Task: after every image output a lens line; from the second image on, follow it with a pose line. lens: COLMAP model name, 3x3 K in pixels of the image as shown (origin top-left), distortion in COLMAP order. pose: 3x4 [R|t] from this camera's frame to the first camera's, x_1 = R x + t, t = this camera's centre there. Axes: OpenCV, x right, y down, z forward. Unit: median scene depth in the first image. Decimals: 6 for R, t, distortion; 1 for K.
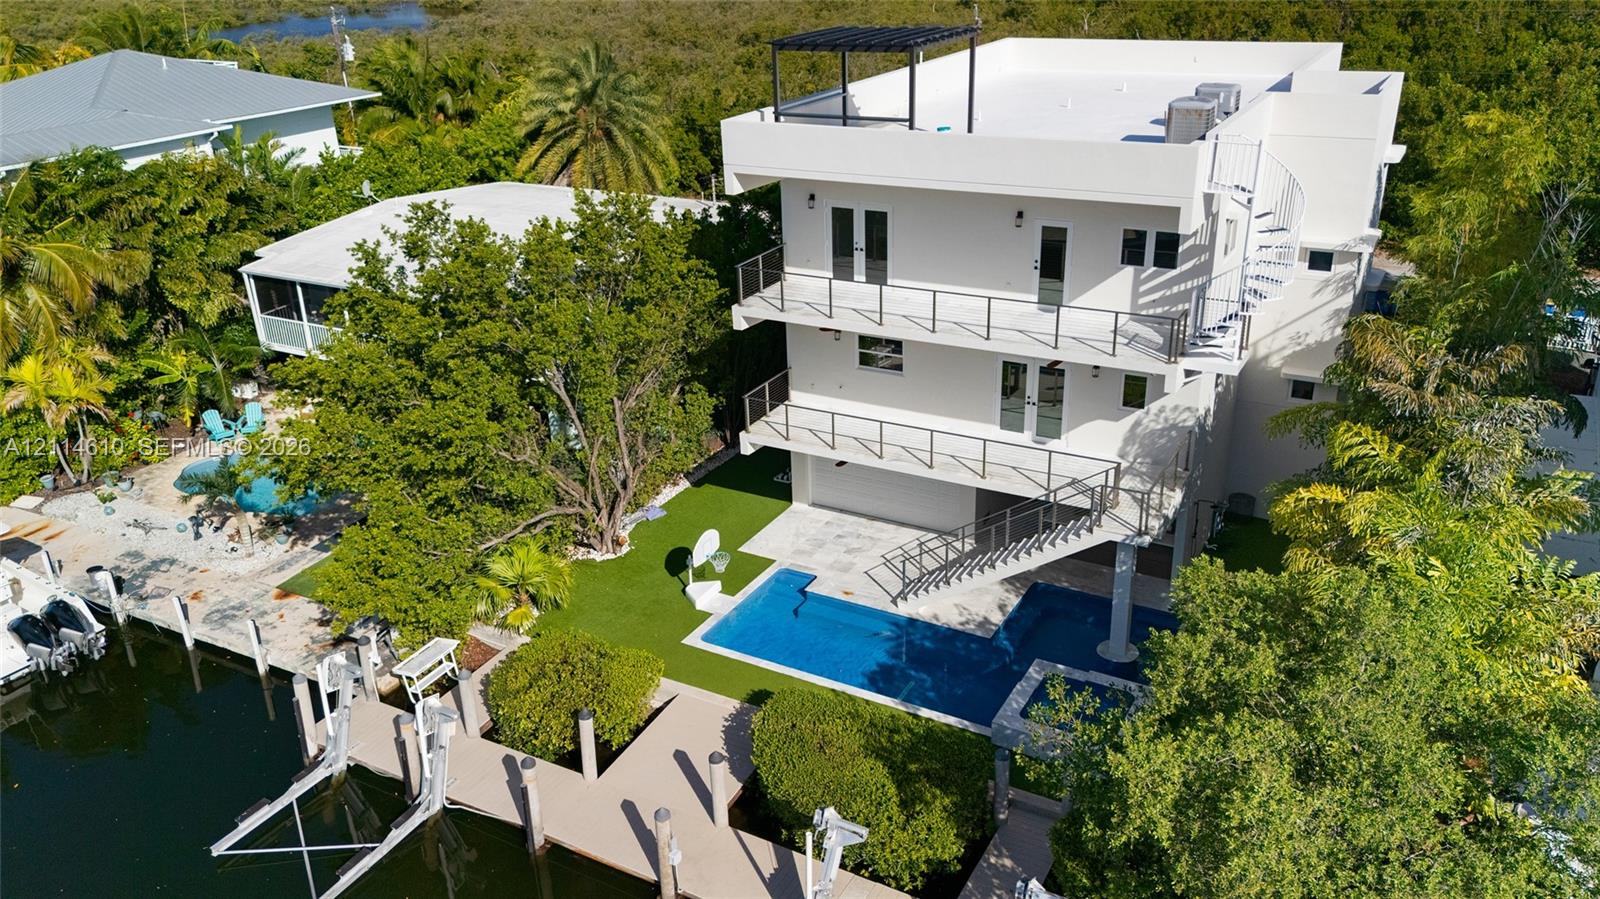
lens RADIAL K [[1236.0, 0, 800.0], [0, 1236.0, 449.5], [0, 0, 1]] dist [0.053195, -0.009532]
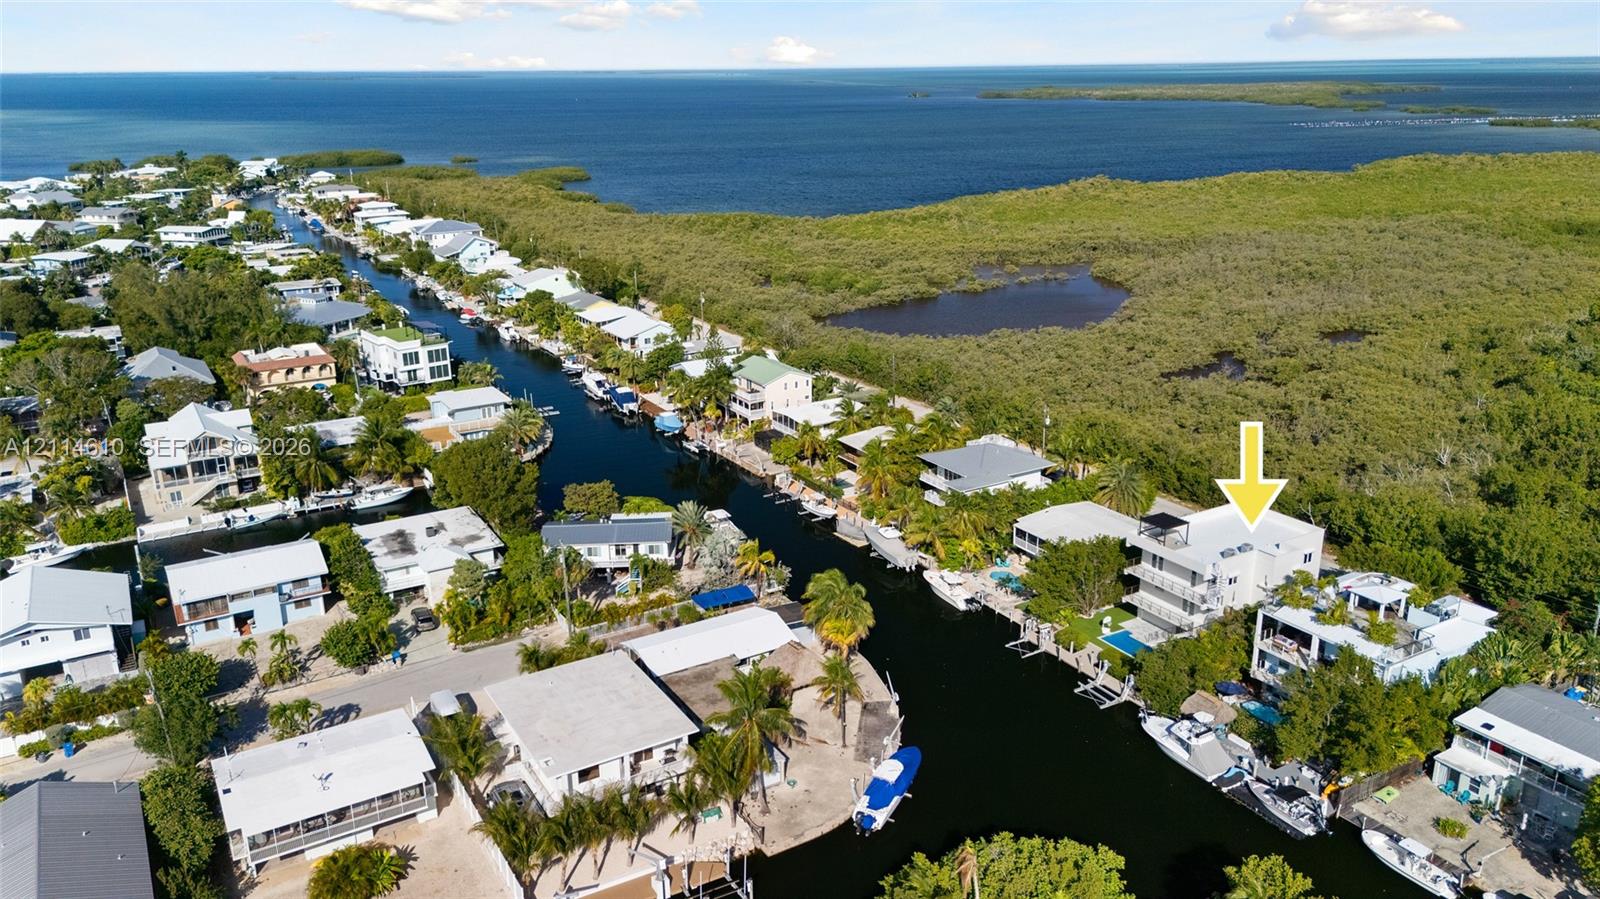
lens RADIAL K [[1165.4, 0, 800.0], [0, 1165.4, 449.5], [0, 0, 1]] dist [0.080878, -0.002221]
pose [[0.866041, 0.175555, -0.468139, 0.795826], [-0.215603, 0.975927, -0.032880, -0.136694], [0.451097, 0.129408, 0.883043, -3.165858]]
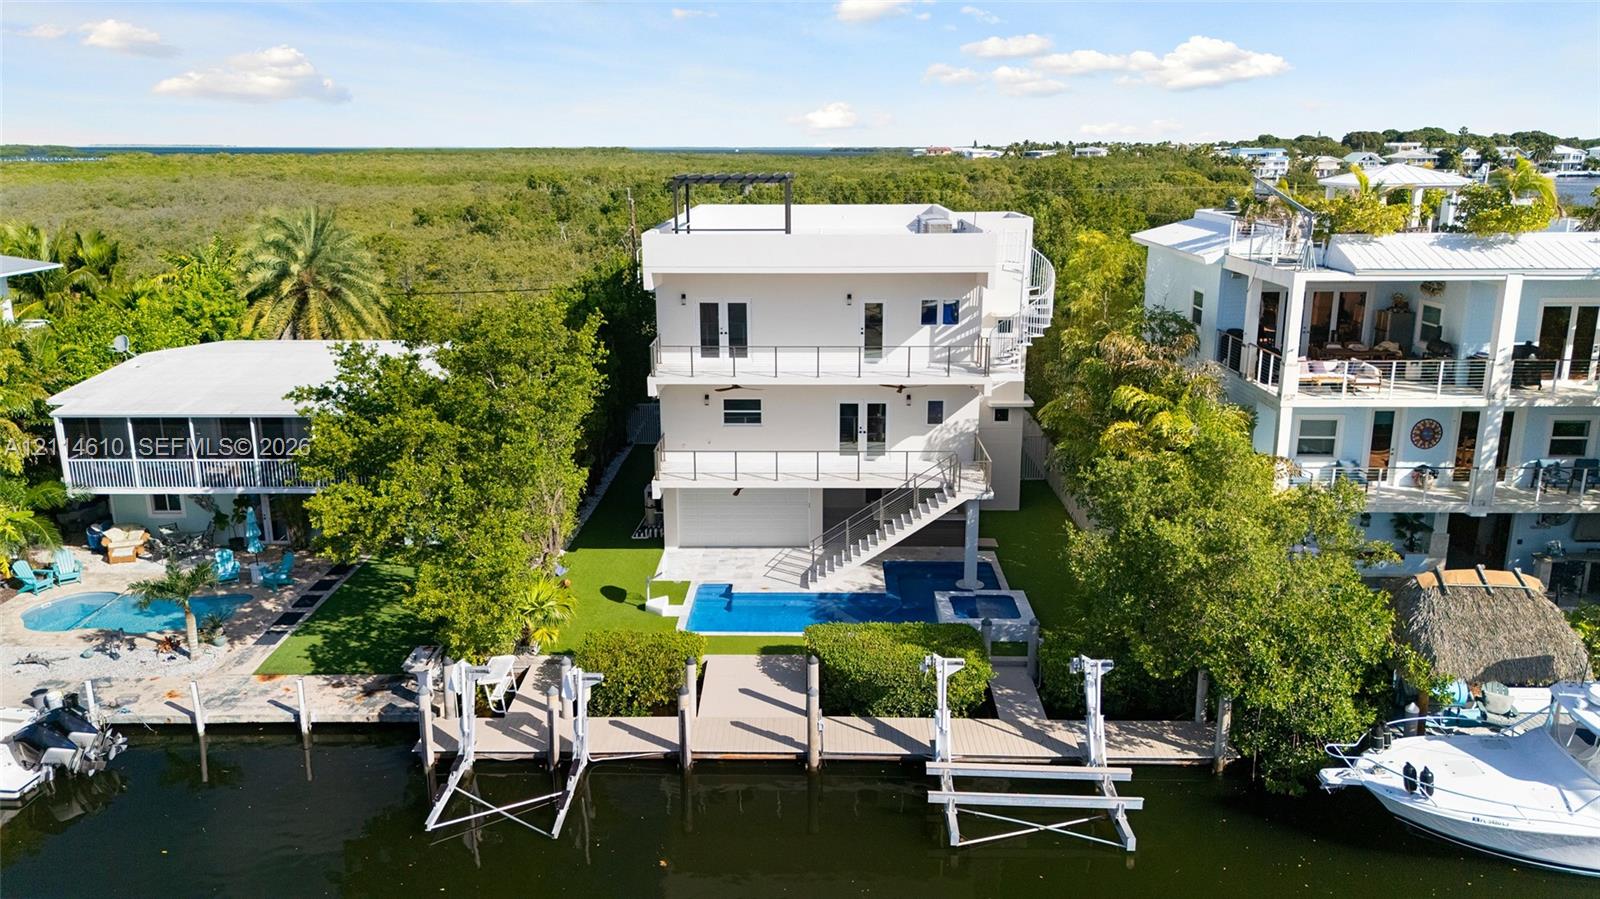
lens RADIAL K [[1165.4, 0, 800.0], [0, 1165.4, 449.5], [0, 0, 1]] dist [0.080878, -0.002221]
pose [[0.884524, -0.092203, 0.457292, -0.447158], [0.166639, 0.978047, -0.125123, 0.125707], [-0.435716, 0.186877, 0.880470, -0.111158]]
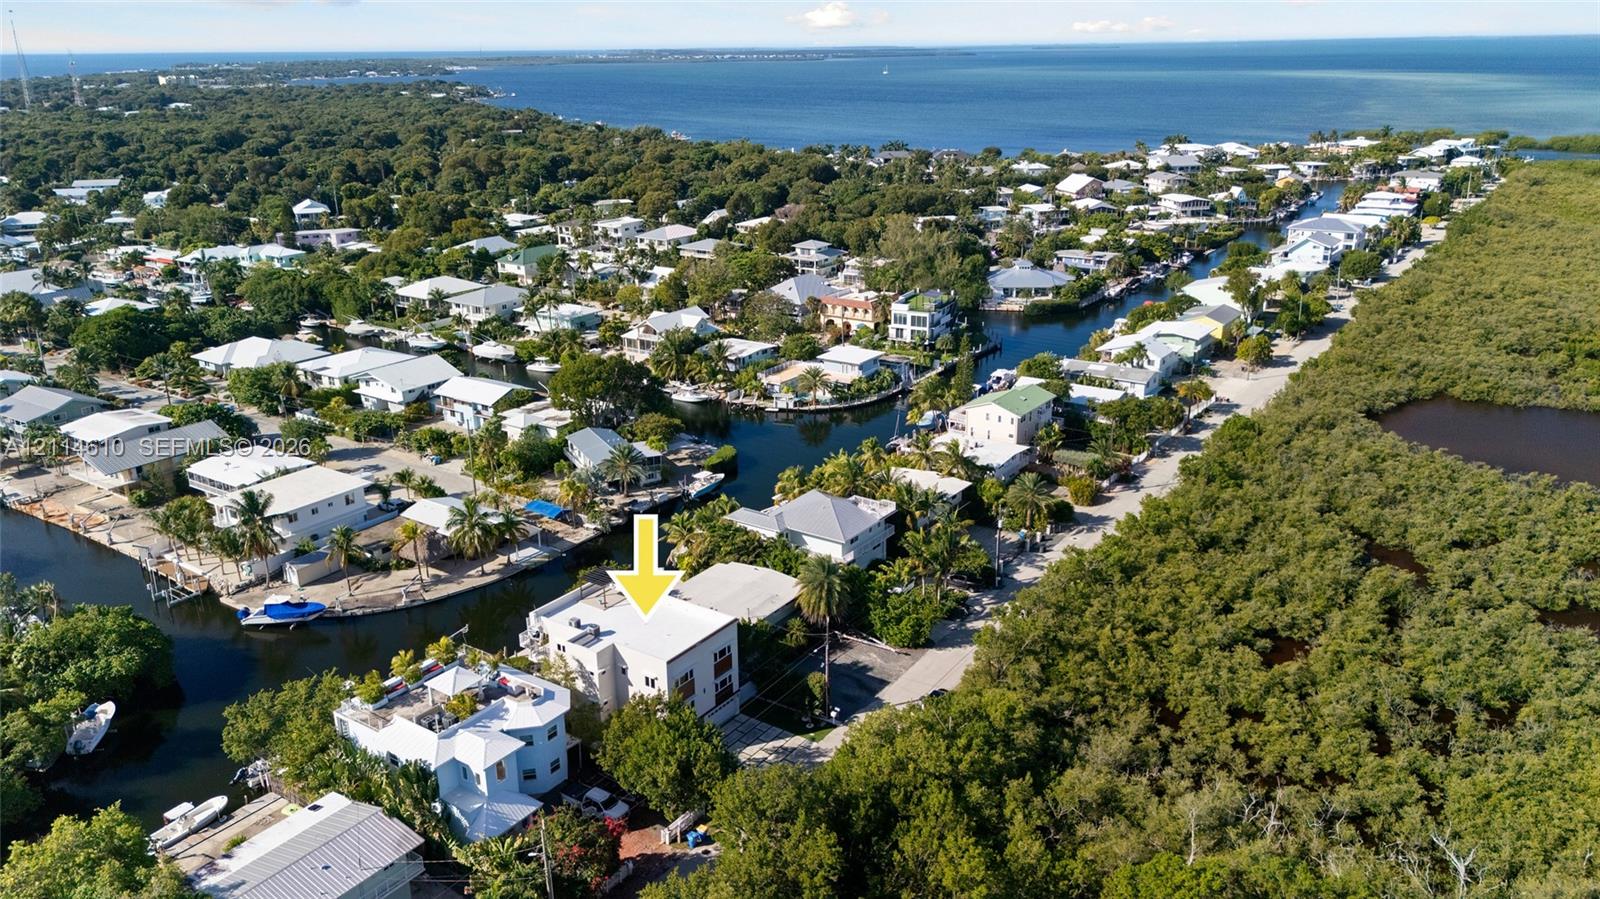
lens RADIAL K [[1165.4, 0, 800.0], [0, 1165.4, 449.5], [0, 0, 1]] dist [0.080878, -0.002221]
pose [[-0.093303, 0.356606, -0.929584, 3.468891], [-0.392424, 0.844905, 0.363509, -2.363465], [0.915040, 0.398708, 0.061109, 1.210845]]
